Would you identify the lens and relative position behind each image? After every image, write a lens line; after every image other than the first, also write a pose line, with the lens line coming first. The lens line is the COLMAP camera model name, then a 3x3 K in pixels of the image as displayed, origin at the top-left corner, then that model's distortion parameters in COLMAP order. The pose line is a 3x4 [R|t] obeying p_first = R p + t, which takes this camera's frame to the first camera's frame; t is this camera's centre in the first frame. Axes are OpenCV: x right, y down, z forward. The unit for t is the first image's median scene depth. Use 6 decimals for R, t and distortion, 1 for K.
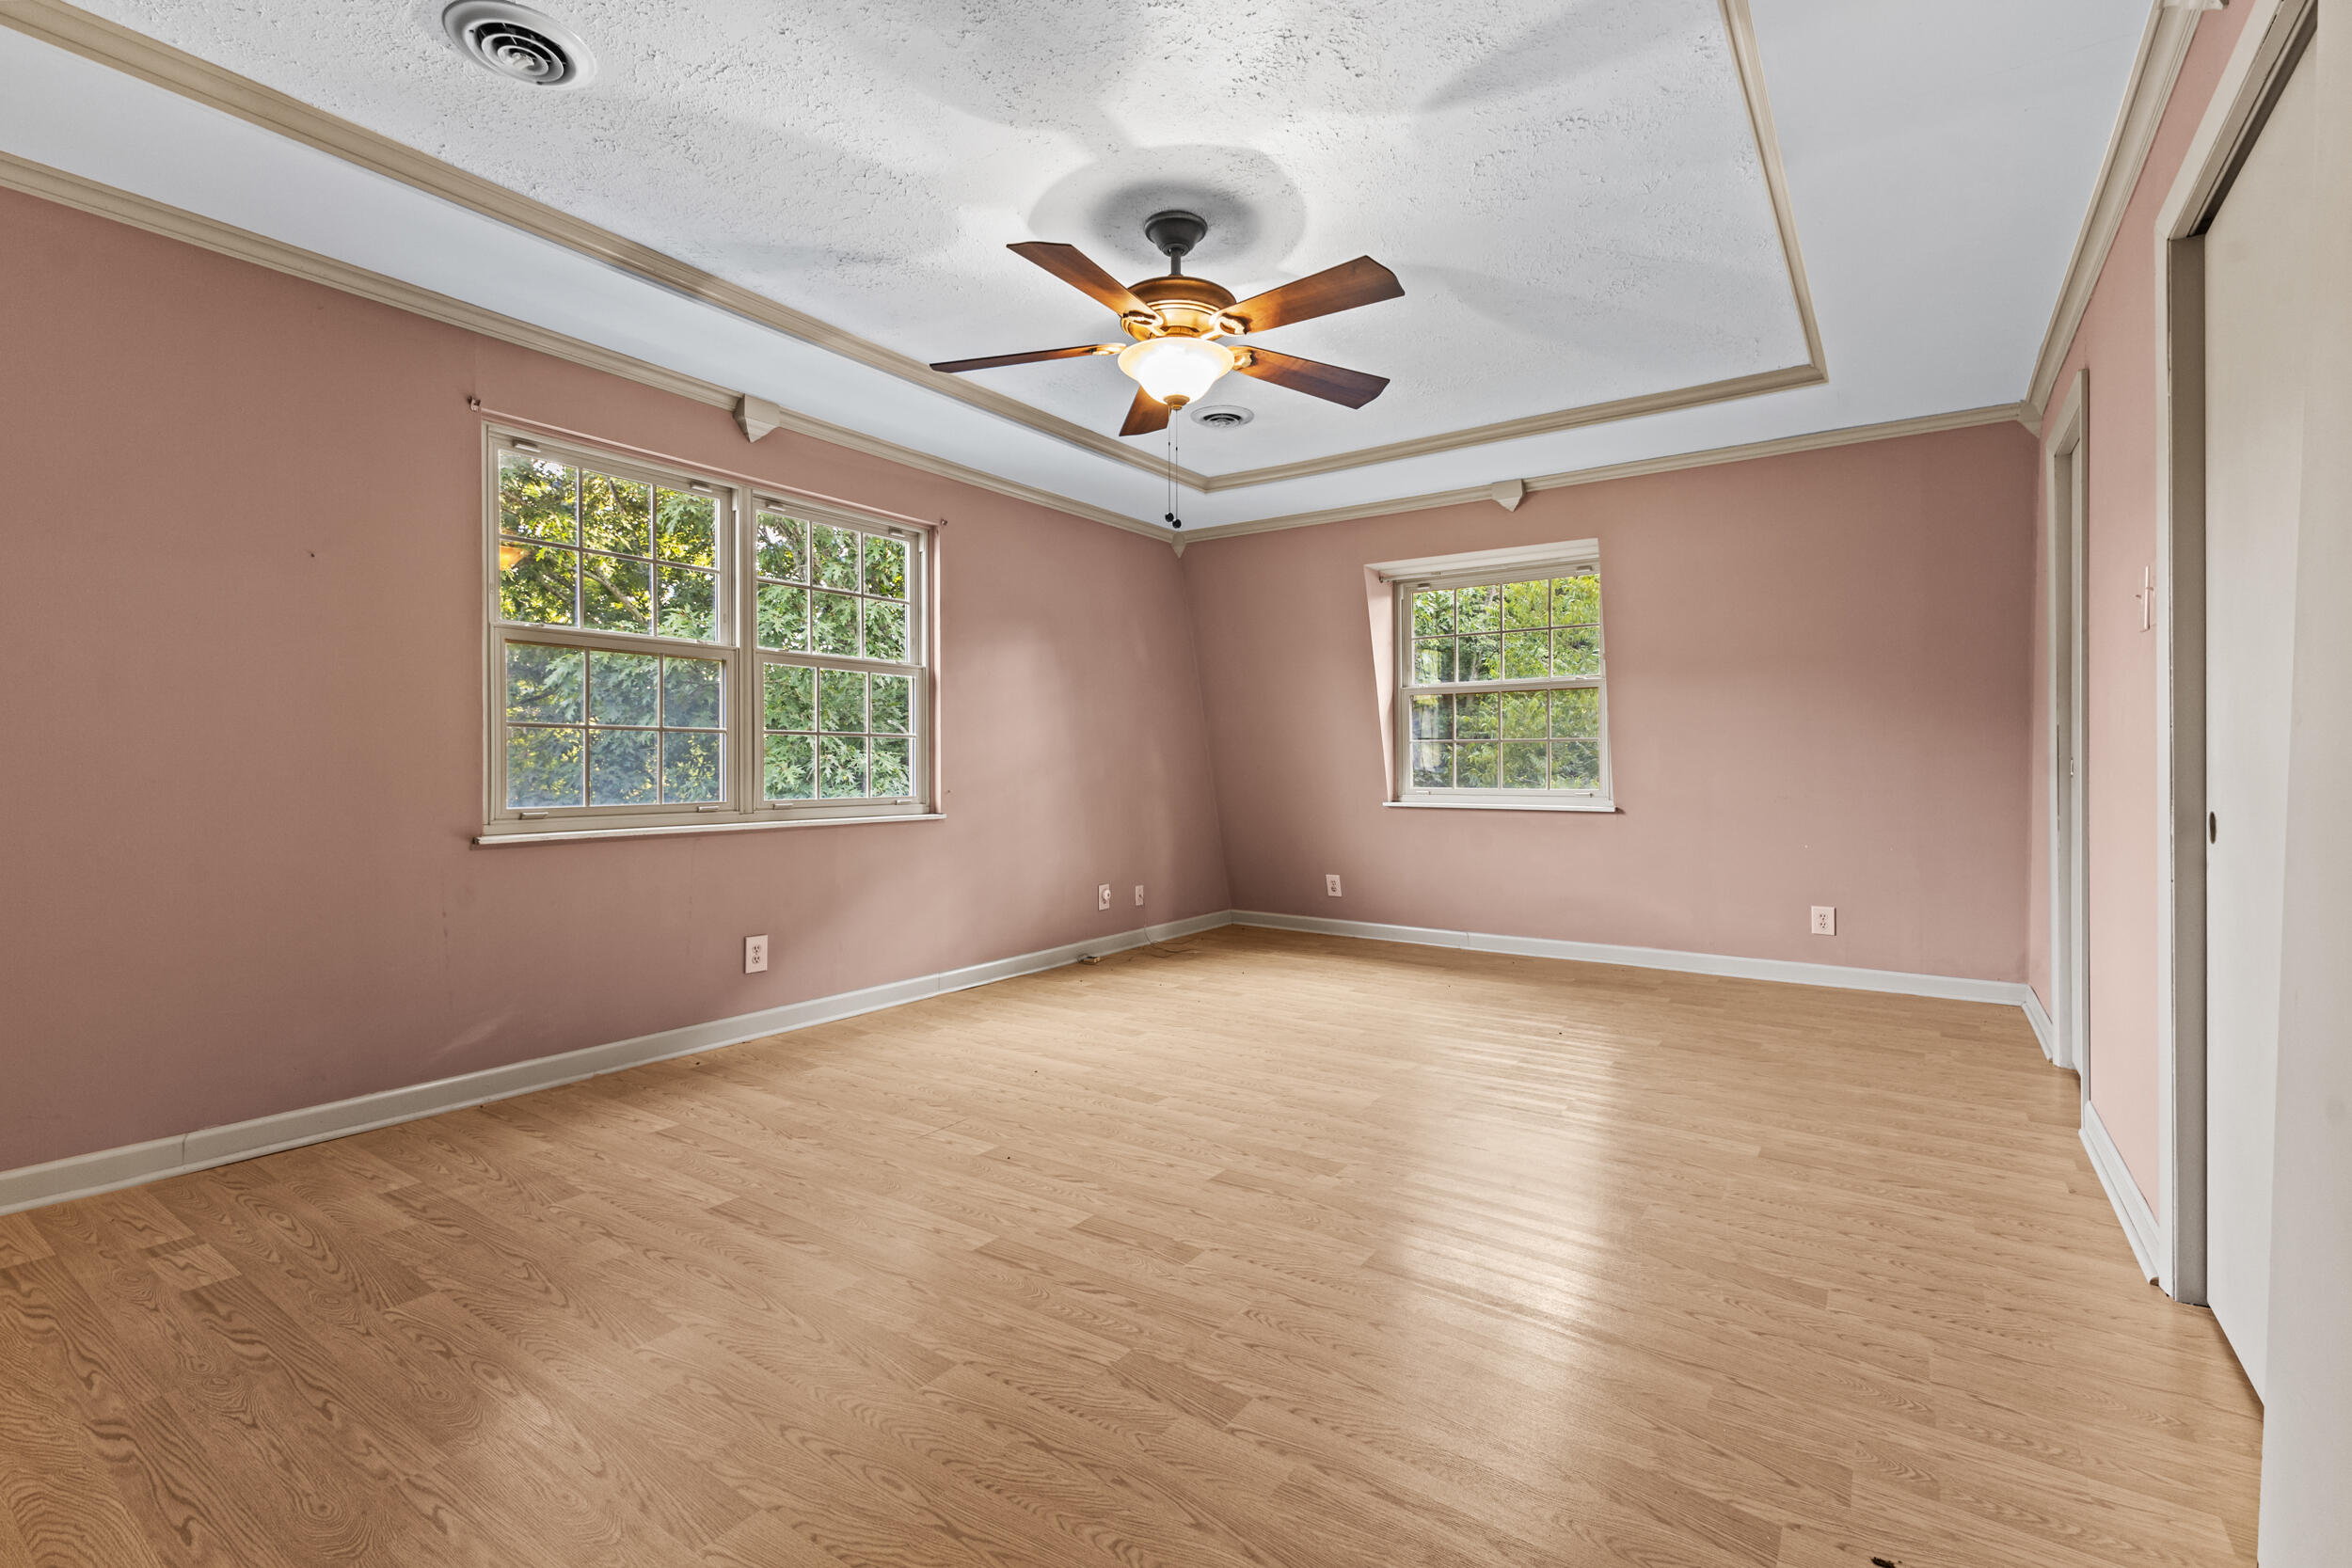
lens RADIAL K [[1036.7, 0, 1209.6], [0, 1036.7, 762.5], [0, 0, 1]] dist [0.003225, 0.000856]
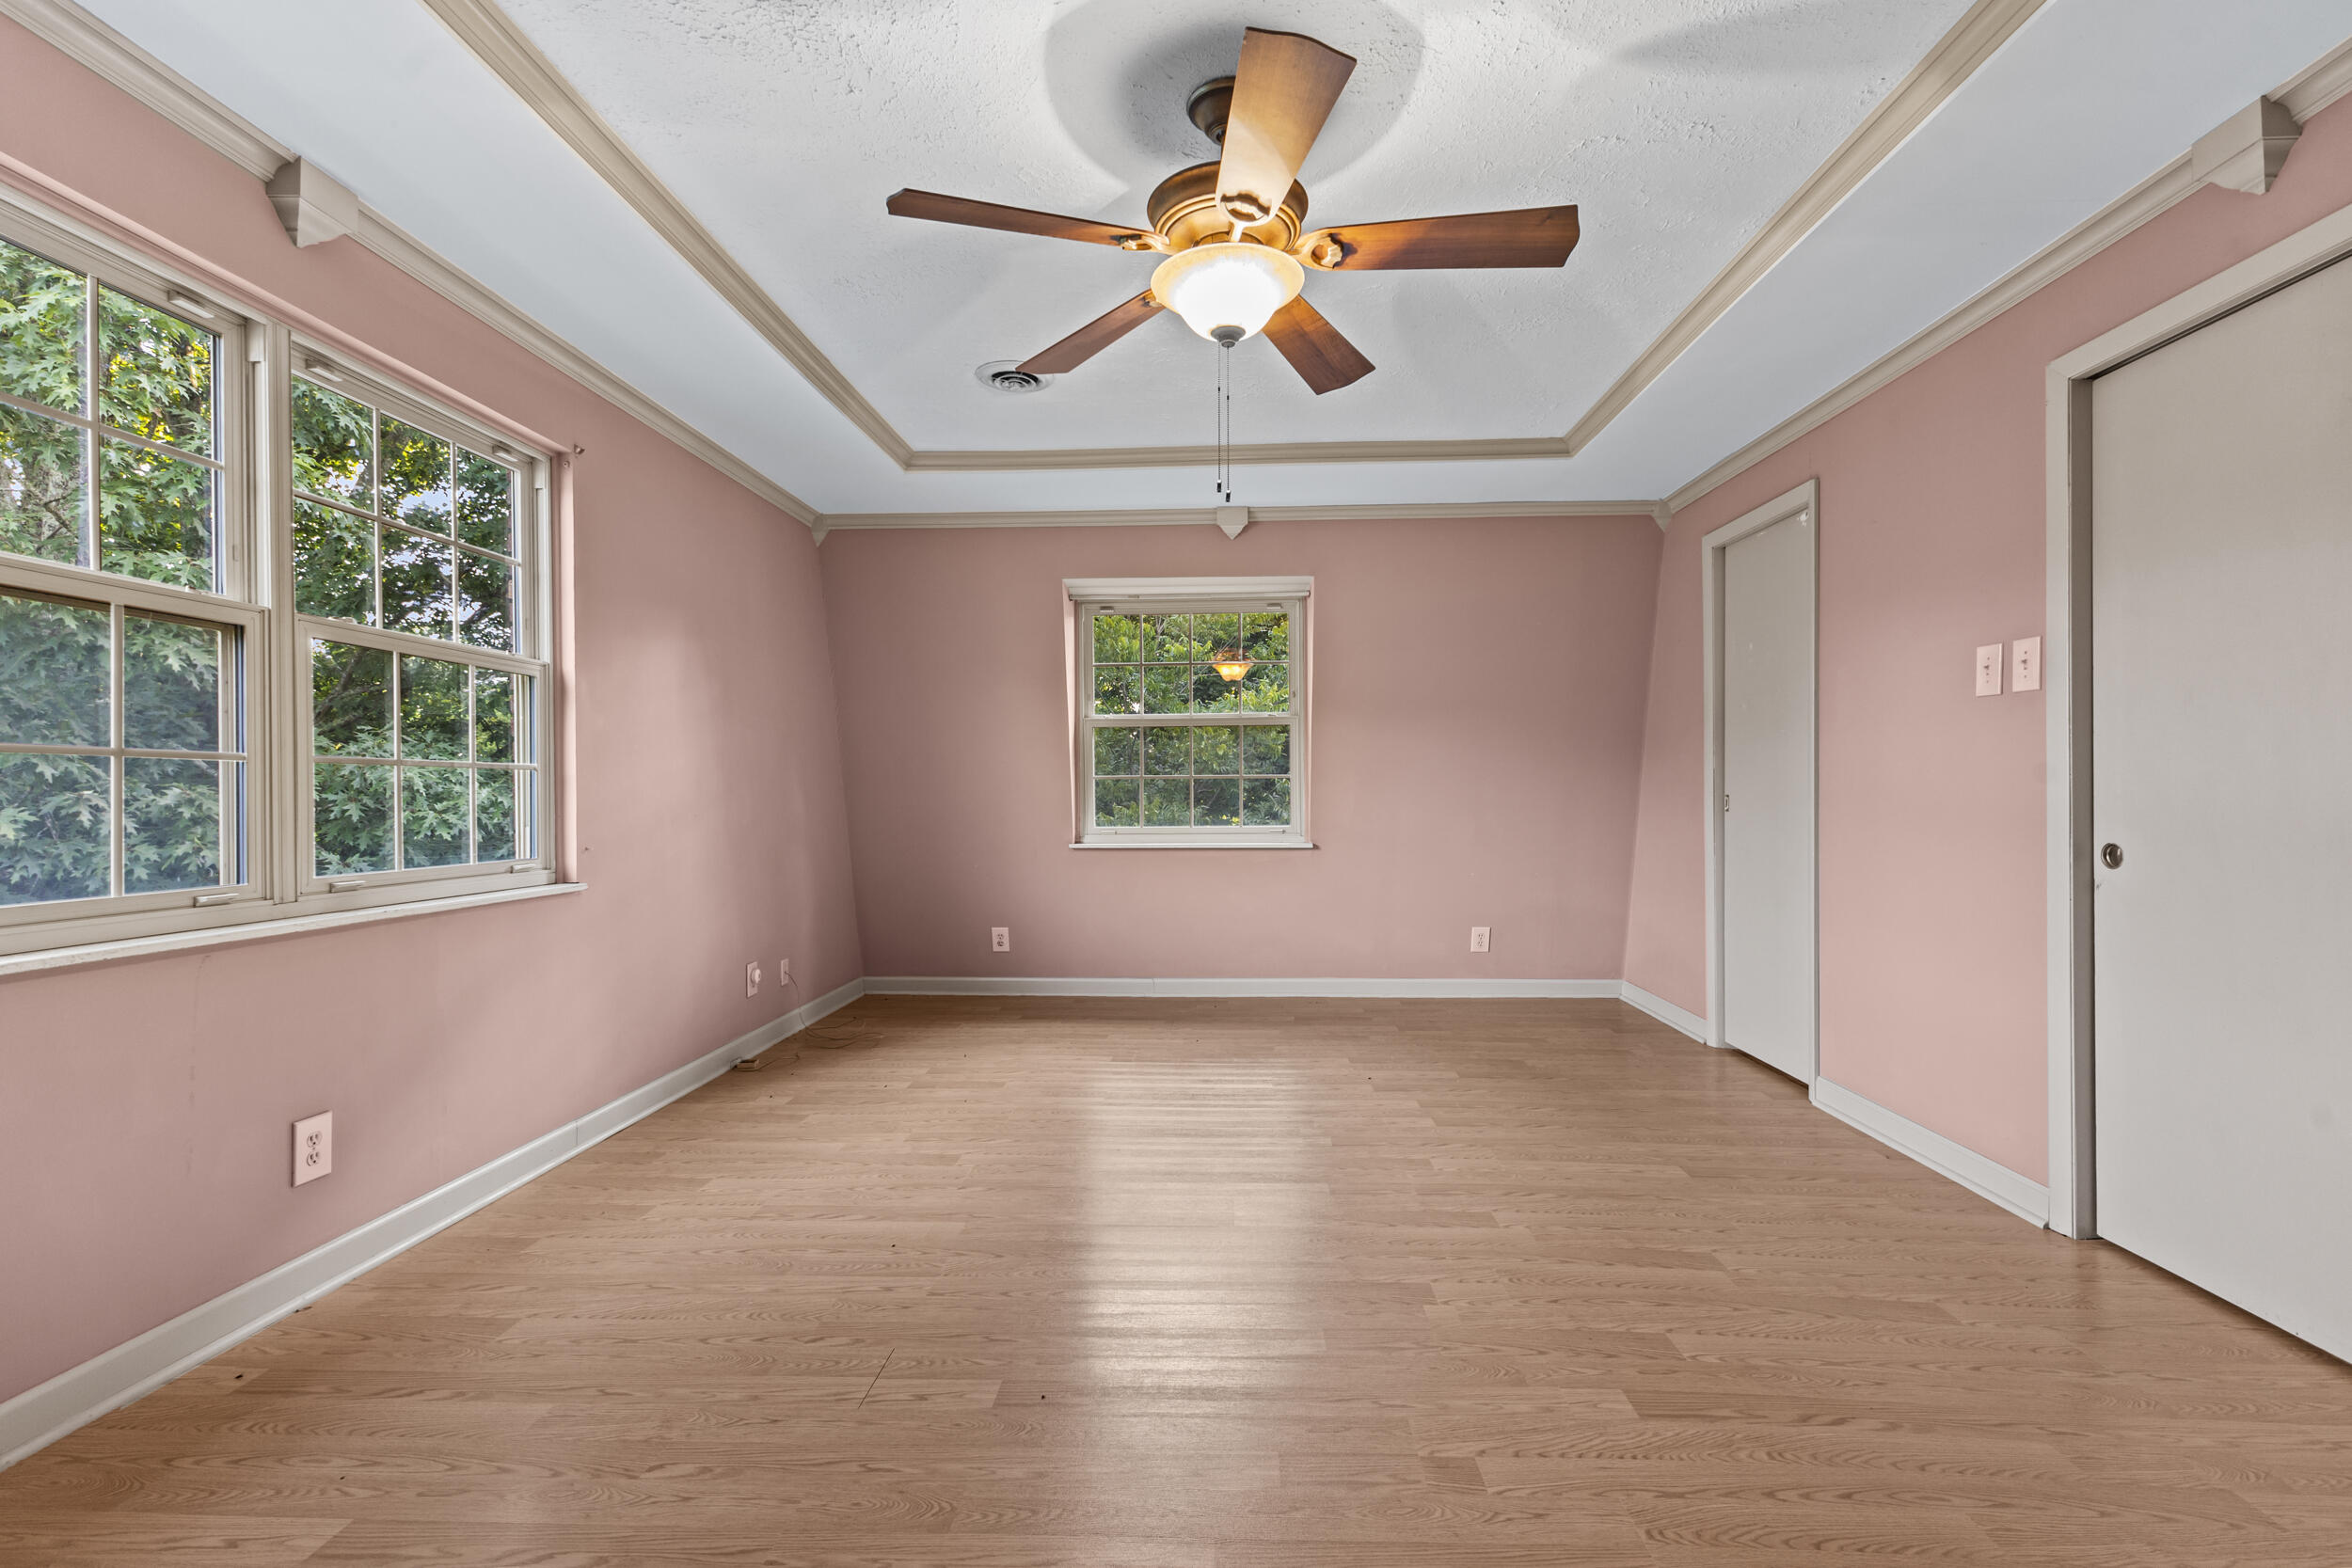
lens RADIAL K [[1036.7, 0, 1178.8], [0, 1036.7, 796.8], [0, 0, 1]] dist [0.003225, 0.000856]
pose [[0.852942, -0.005457, 0.521978, -0.277182], [0.004069, 0.999984, 0.003807, -0.007520], [-0.521991, -0.001123, 0.852950, 0.222350]]
